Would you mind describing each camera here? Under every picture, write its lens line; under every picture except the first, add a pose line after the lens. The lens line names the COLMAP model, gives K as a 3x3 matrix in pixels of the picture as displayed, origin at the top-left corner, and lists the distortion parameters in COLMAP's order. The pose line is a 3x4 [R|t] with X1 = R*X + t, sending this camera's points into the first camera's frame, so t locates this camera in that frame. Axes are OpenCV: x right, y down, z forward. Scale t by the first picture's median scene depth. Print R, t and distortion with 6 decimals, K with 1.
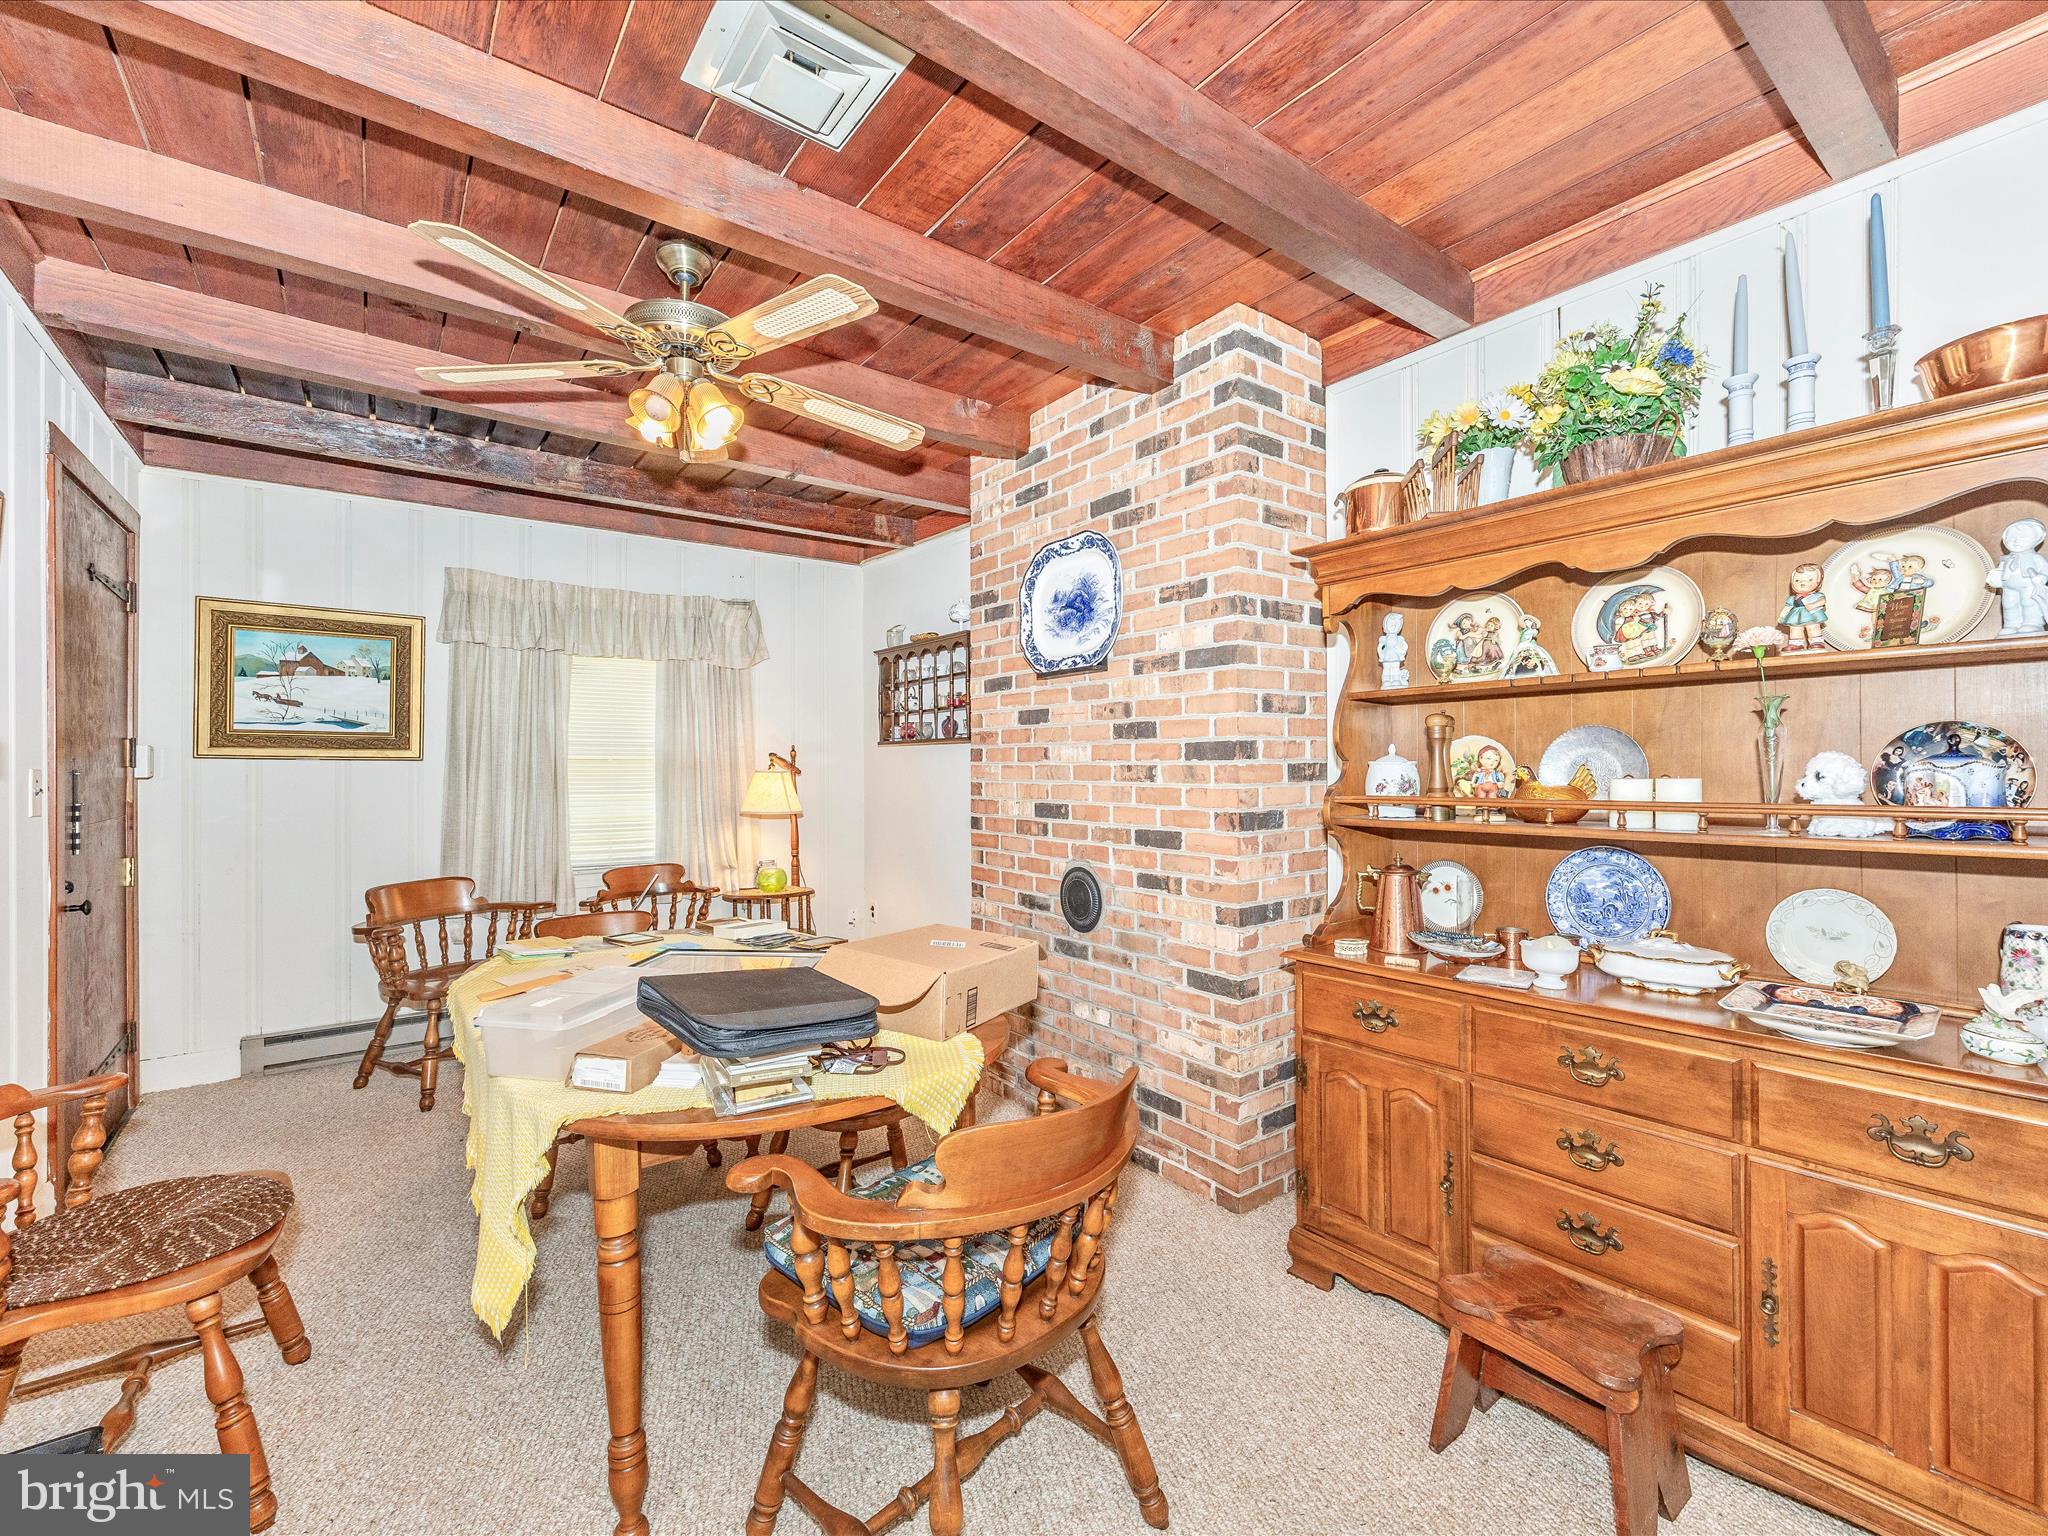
lens RADIAL K [[878.5, 0, 1018.1], [0, 878.5, 763.4], [0, 0, 1]] dist [-0.001527, -0.000449]
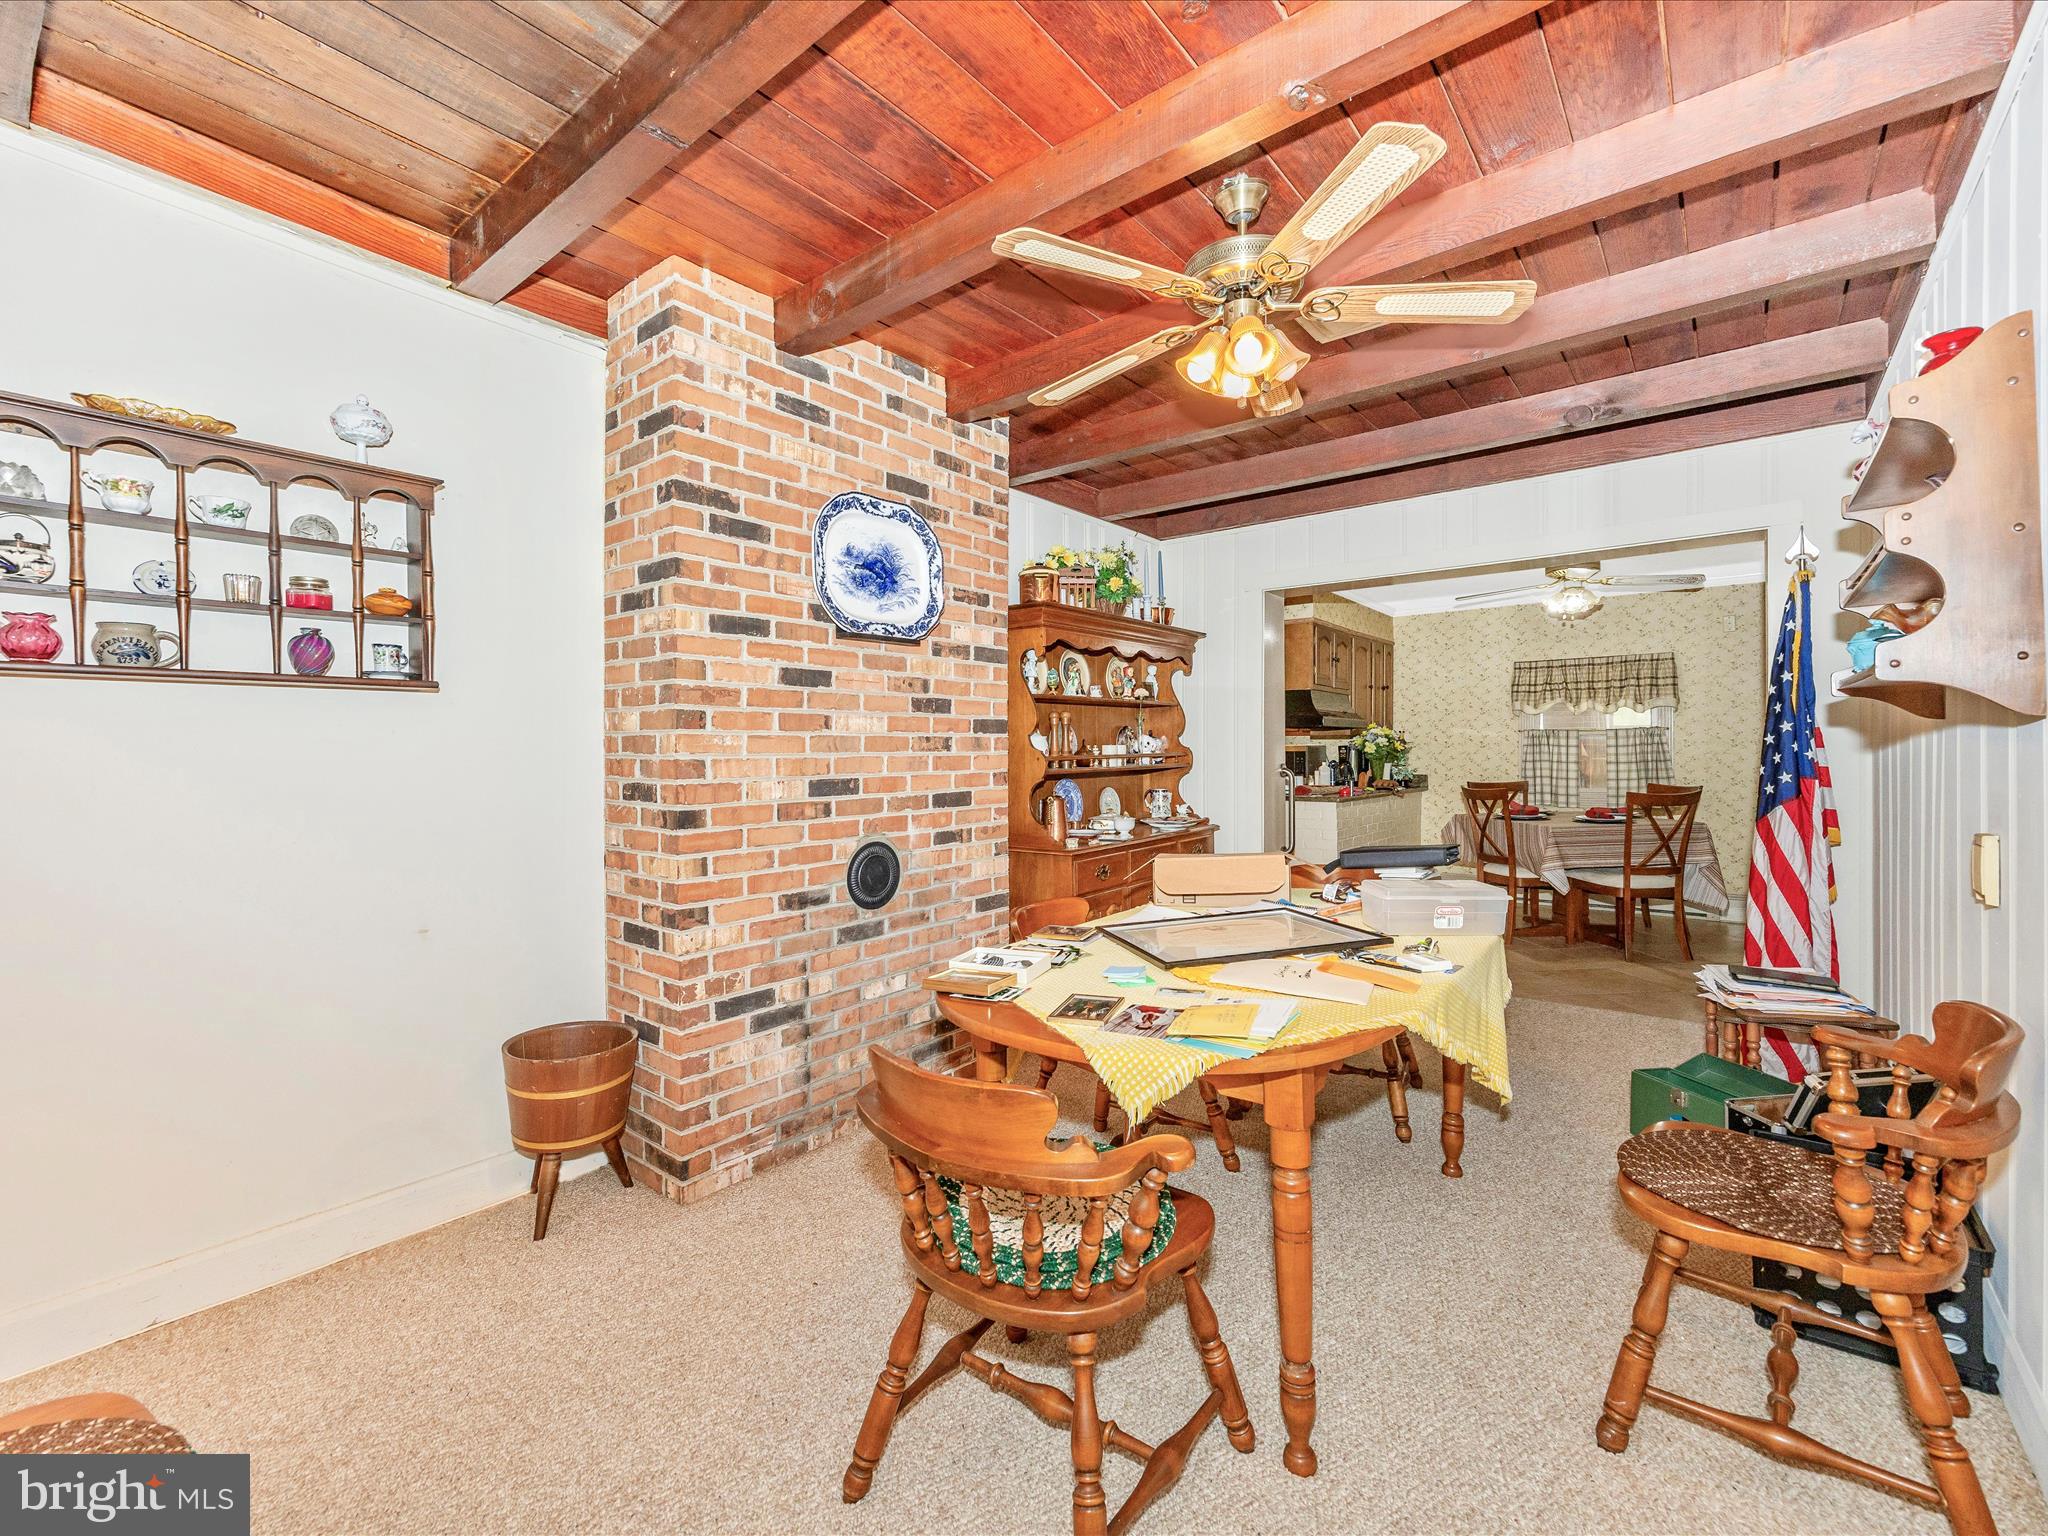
lens RADIAL K [[878.5, 0, 1031.2], [0, 878.5, 760.0], [0, 0, 1]] dist [-0.001527, -0.000449]
pose [[-0.256383, -0.005750, 0.966558, -0.928000], [0.008499, 0.999930, 0.008203, 0.022266], [-0.966538, 0.010318, -0.256316, 1.106509]]
